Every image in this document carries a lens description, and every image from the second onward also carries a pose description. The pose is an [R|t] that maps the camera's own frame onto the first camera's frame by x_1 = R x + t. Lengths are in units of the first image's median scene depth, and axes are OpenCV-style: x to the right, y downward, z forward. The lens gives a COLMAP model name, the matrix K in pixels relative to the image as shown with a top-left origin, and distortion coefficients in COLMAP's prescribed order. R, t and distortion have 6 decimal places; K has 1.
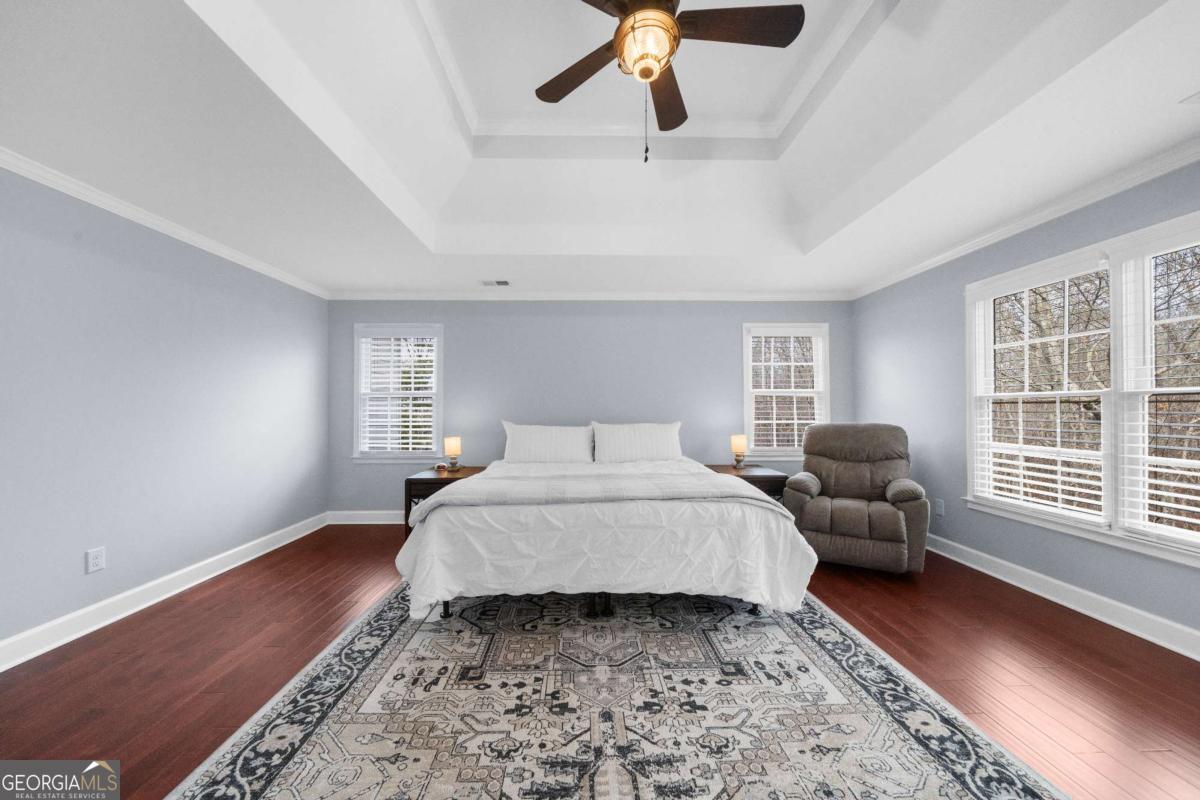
lens RADIAL K [[417.3, 0, 593.8], [0, 417.3, 399.8], [0, 0, 1]] dist [-0.004638, -0.000006]
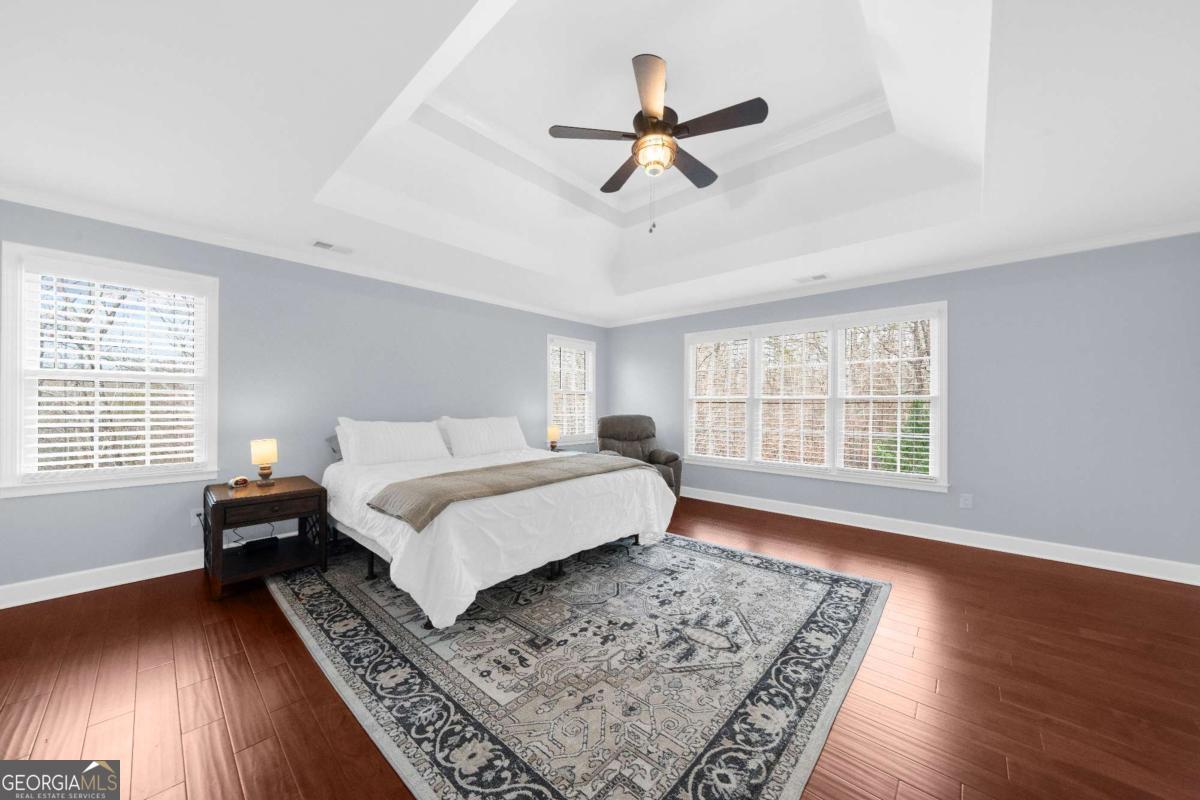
lens RADIAL K [[417.3, 0, 593.8], [0, 417.3, 399.8], [0, 0, 1]] dist [-0.004638, -0.000006]
pose [[0.686394, 0.016040, 0.727053, -0.988627], [-0.025282, 0.999679, 0.001814, 0.005111], [-0.726790, -0.019626, 0.686579, 0.138920]]
